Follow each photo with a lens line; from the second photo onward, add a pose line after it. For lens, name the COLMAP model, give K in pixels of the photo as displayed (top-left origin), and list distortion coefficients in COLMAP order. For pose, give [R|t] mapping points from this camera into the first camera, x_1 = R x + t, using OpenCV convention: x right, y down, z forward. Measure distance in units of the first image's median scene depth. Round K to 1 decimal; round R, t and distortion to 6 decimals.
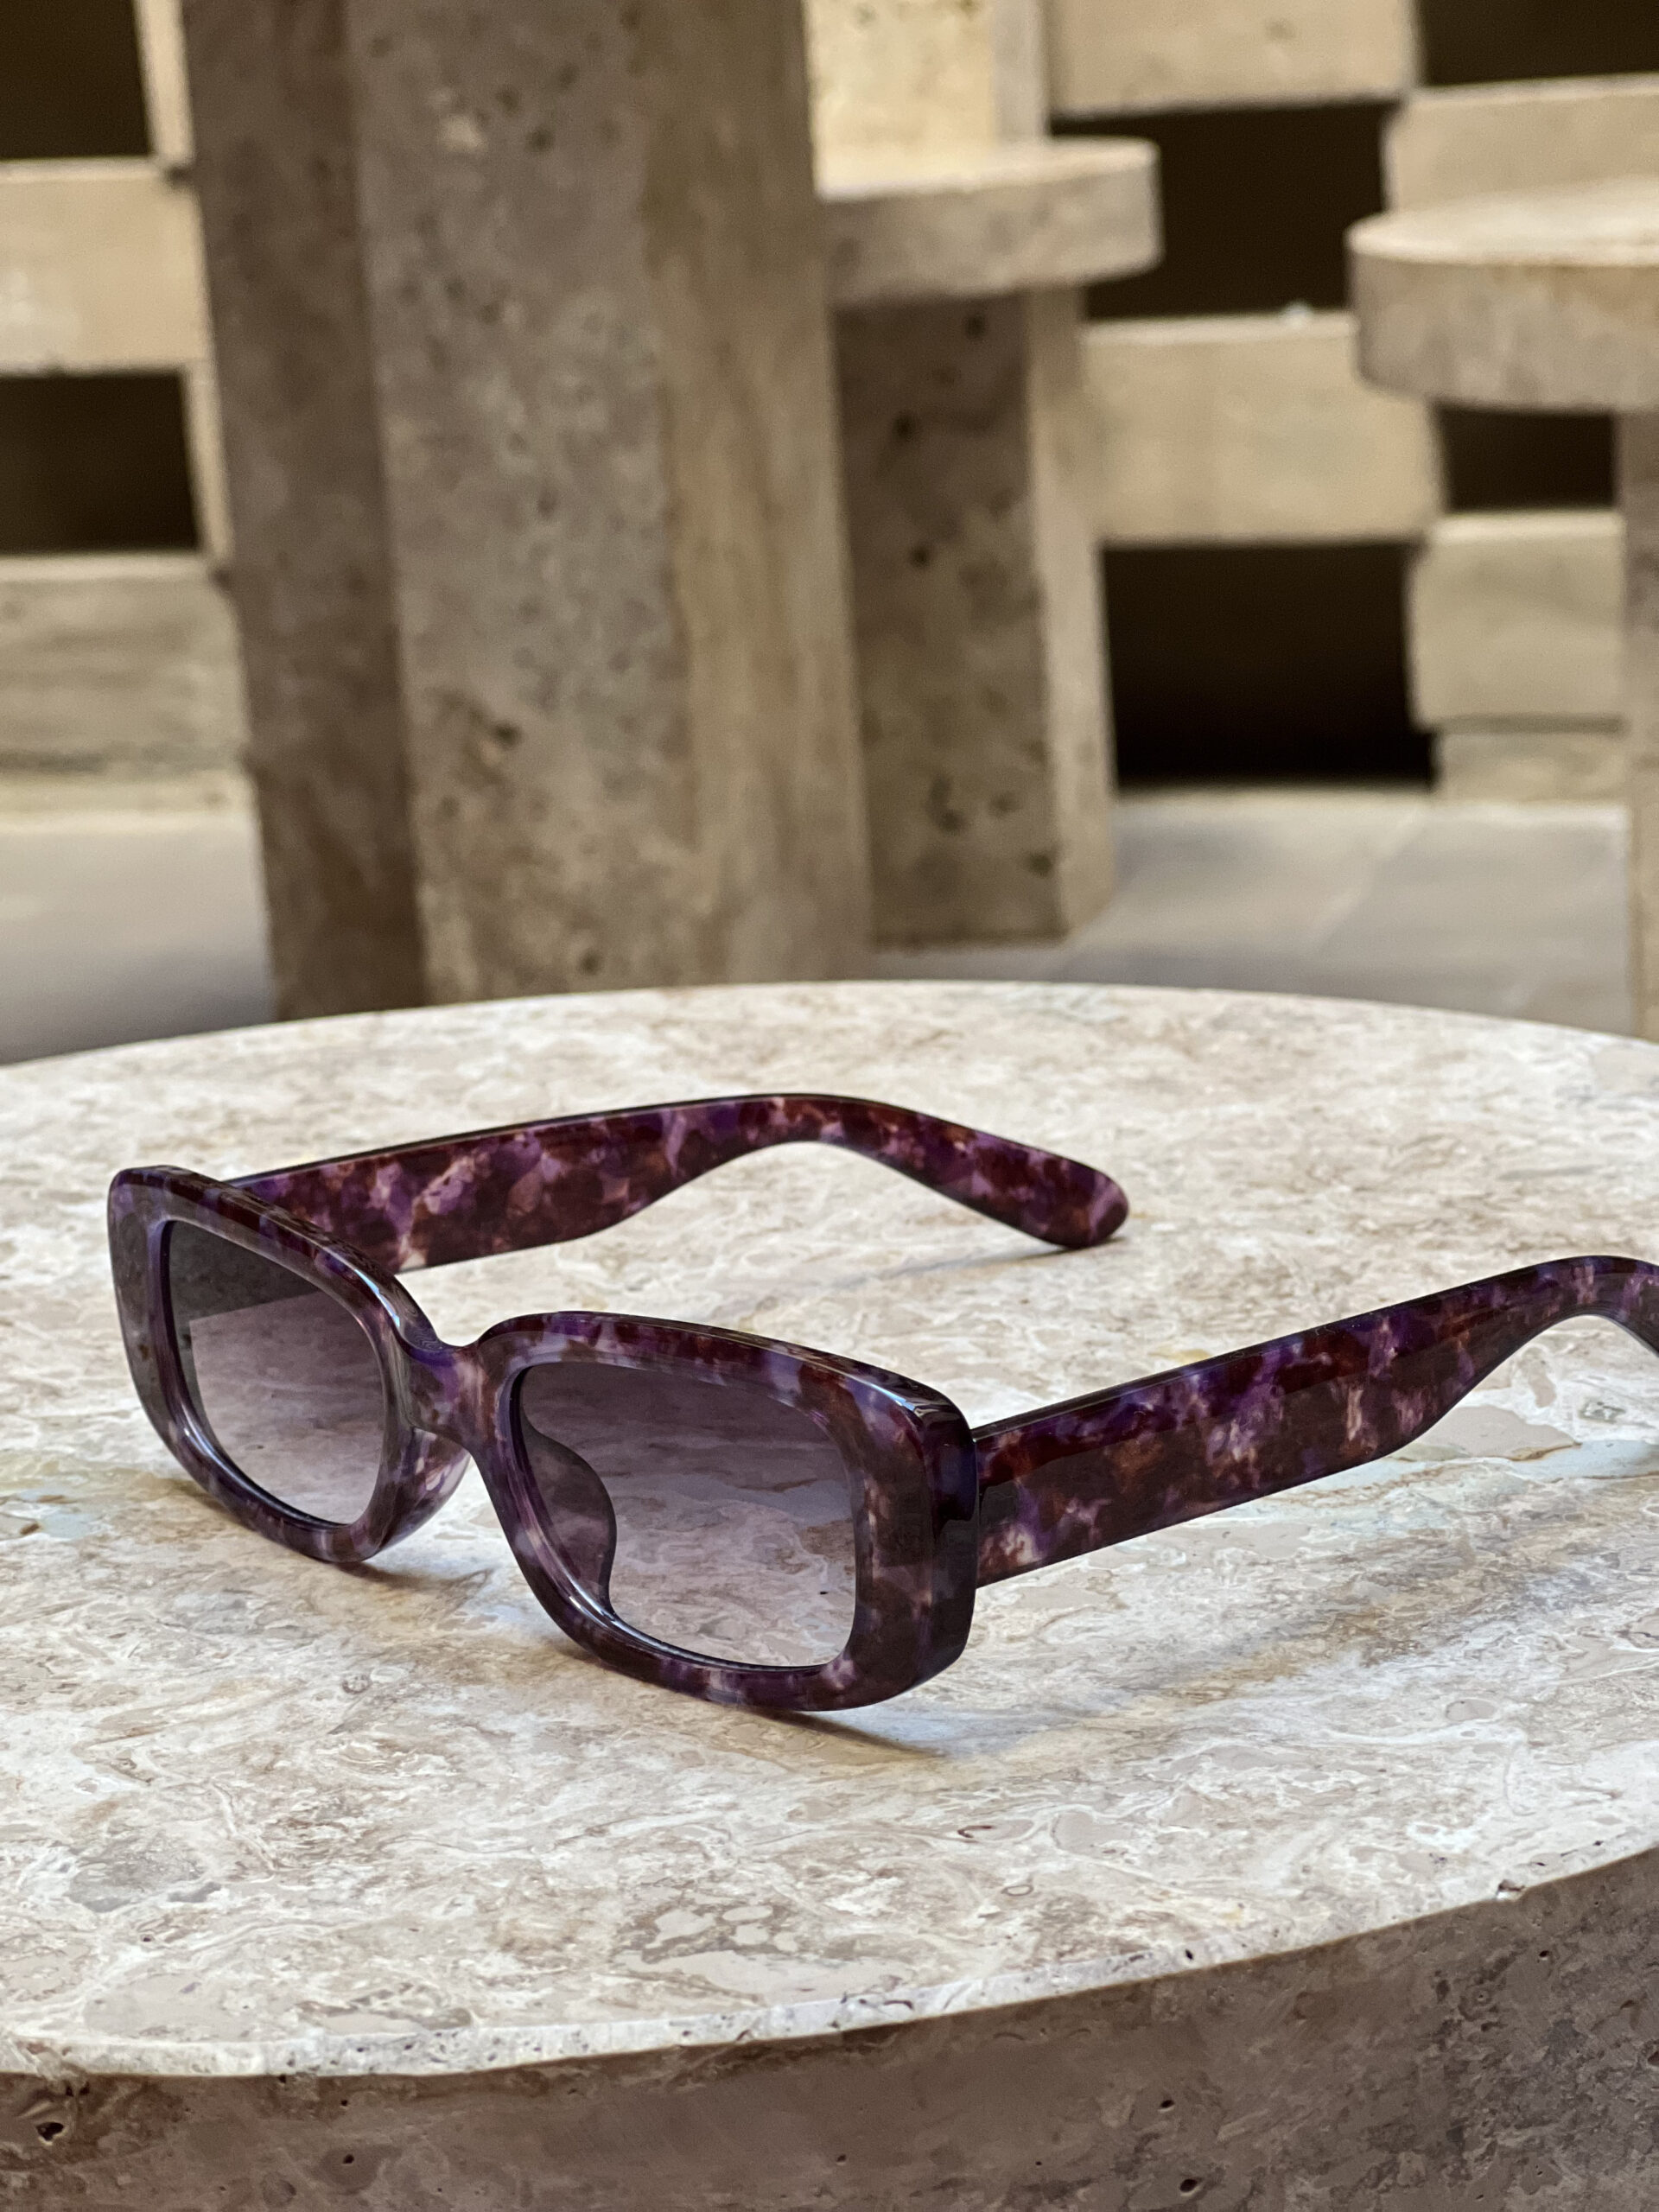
lens RADIAL K [[5059.5, 0, 828.8], [0, 5059.5, 1109.4], [0, 0, 1]] dist [0.134431, 0.000000]
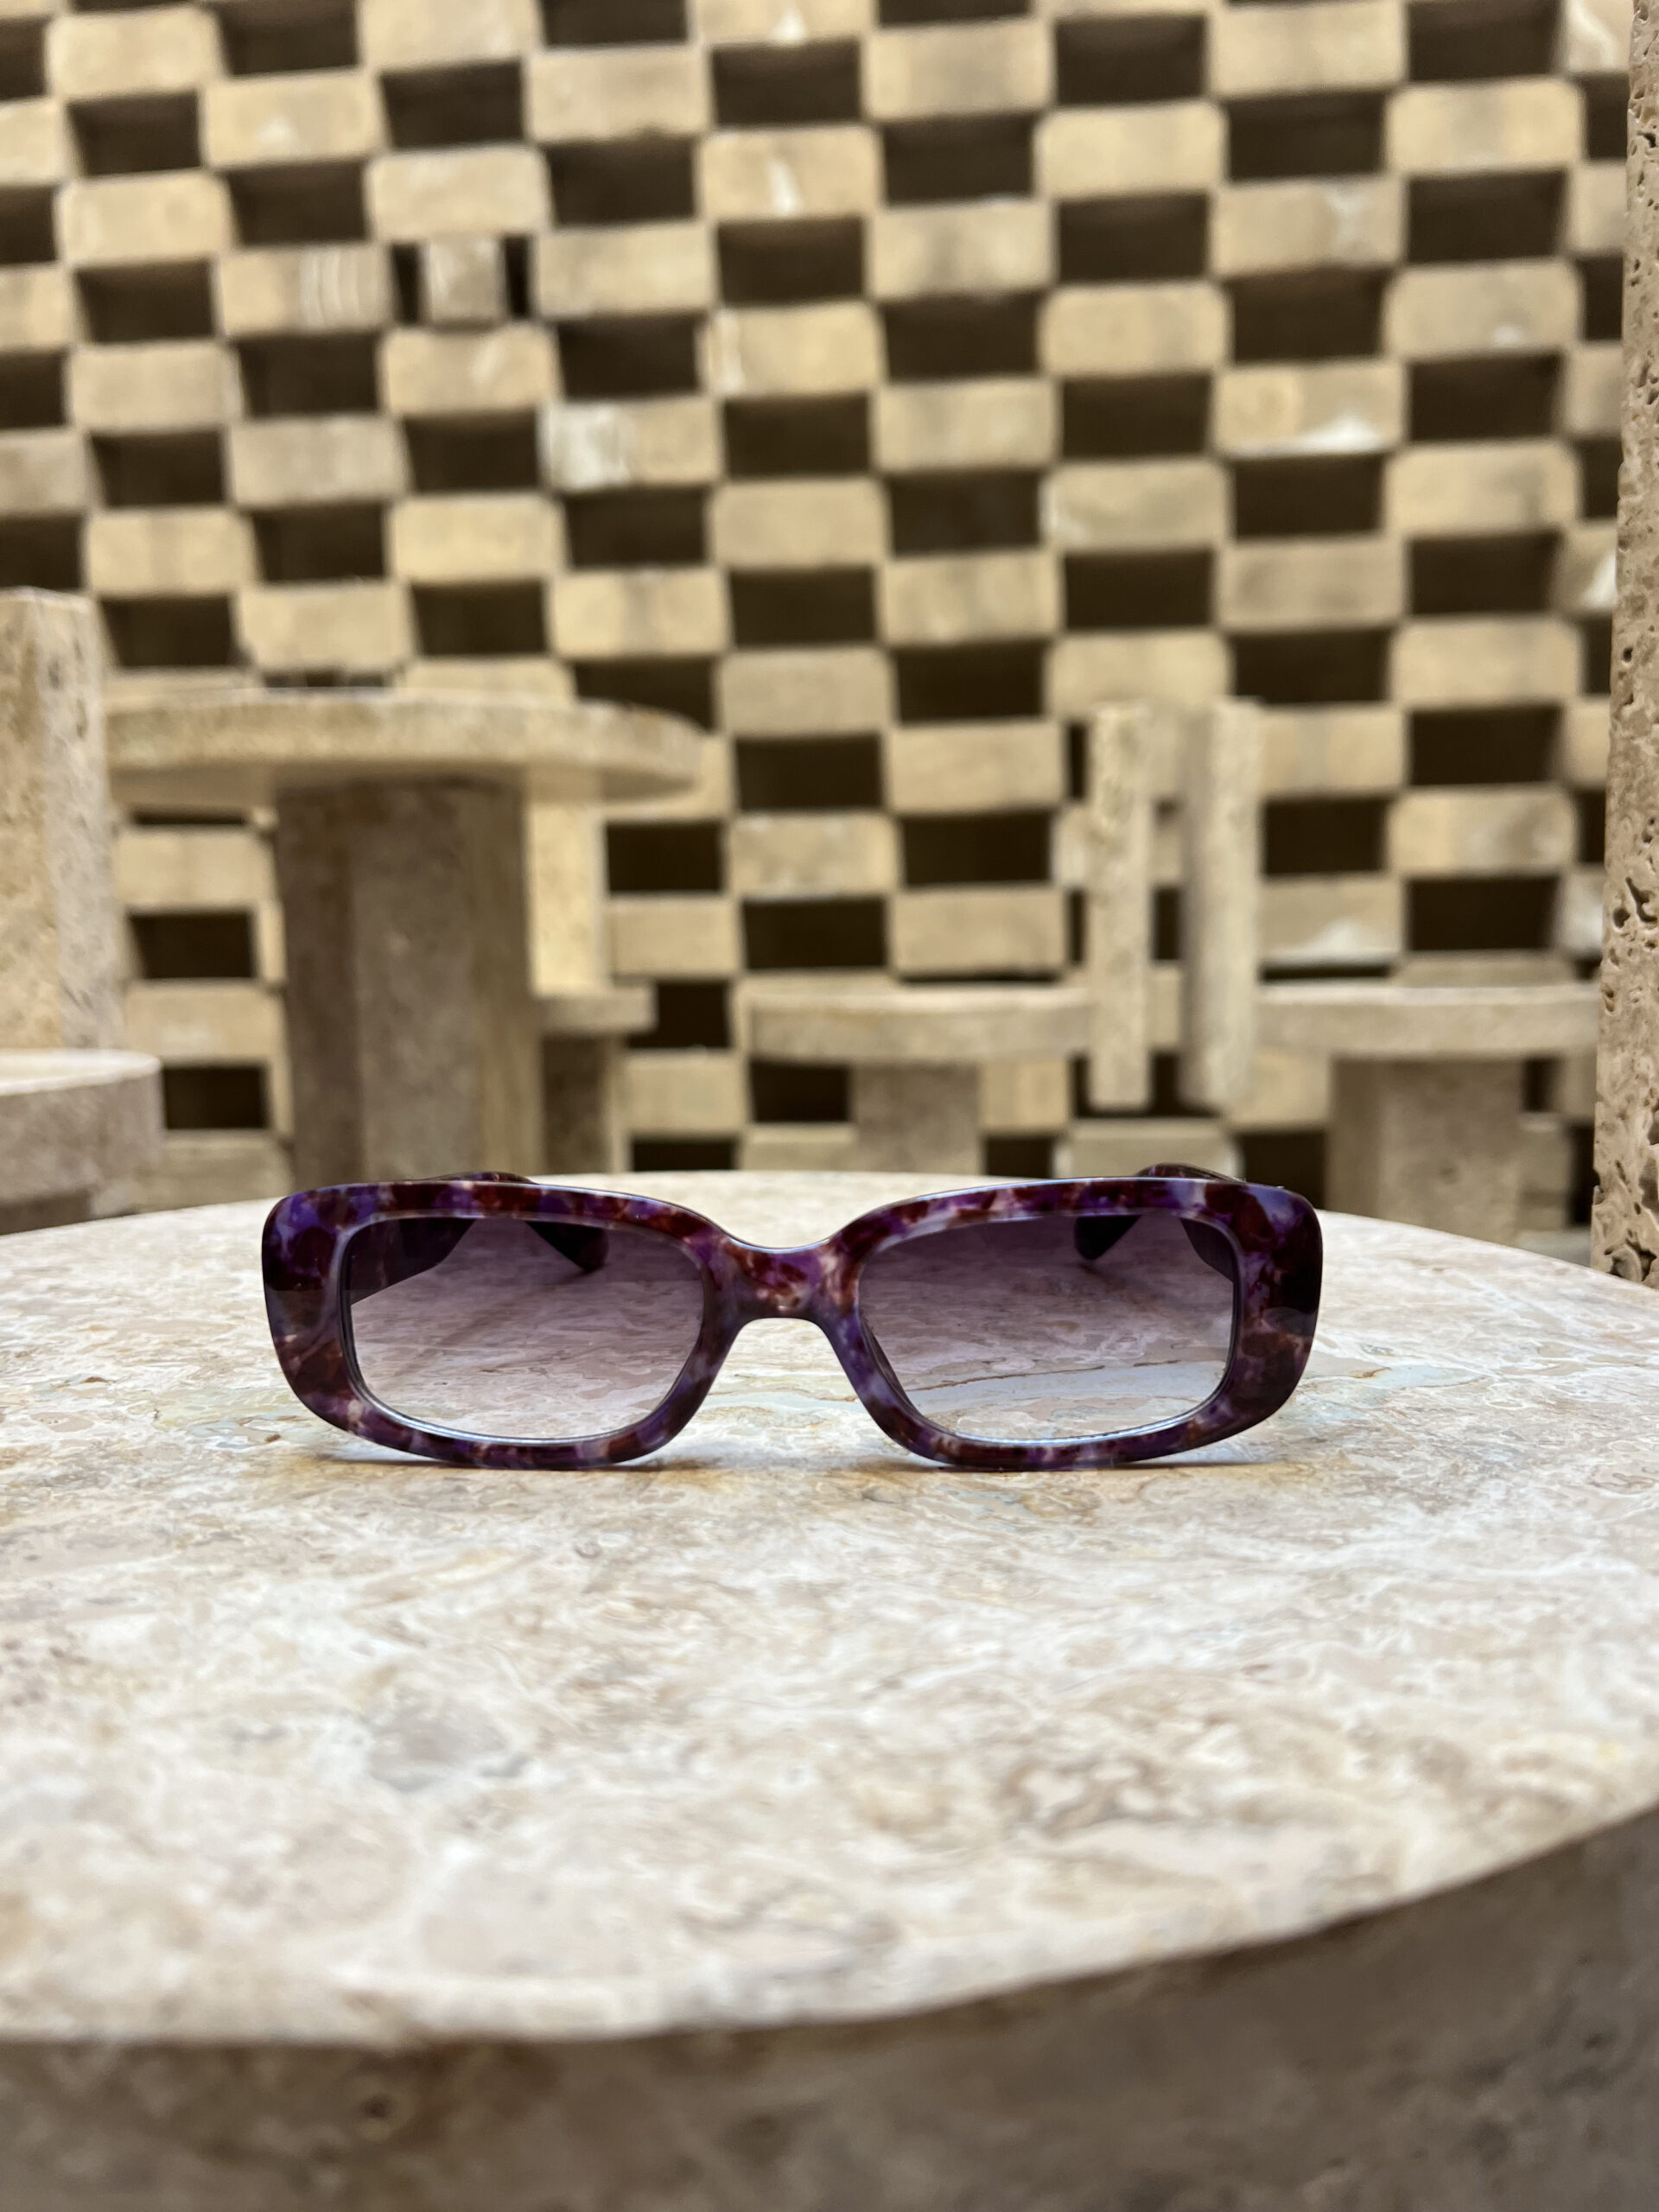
lens RADIAL K [[1730.0, 0, 825.3], [0, 1730.0, 1099.4], [0, 0, 1]] dist [-0.006593, -0.015357]
pose [[0.980550, 0.028702, 0.194162, -0.123469], [0.002102, 0.987658, -0.156614, 0.076383], [-0.196261, 0.153976, 0.968387, 0.614720]]
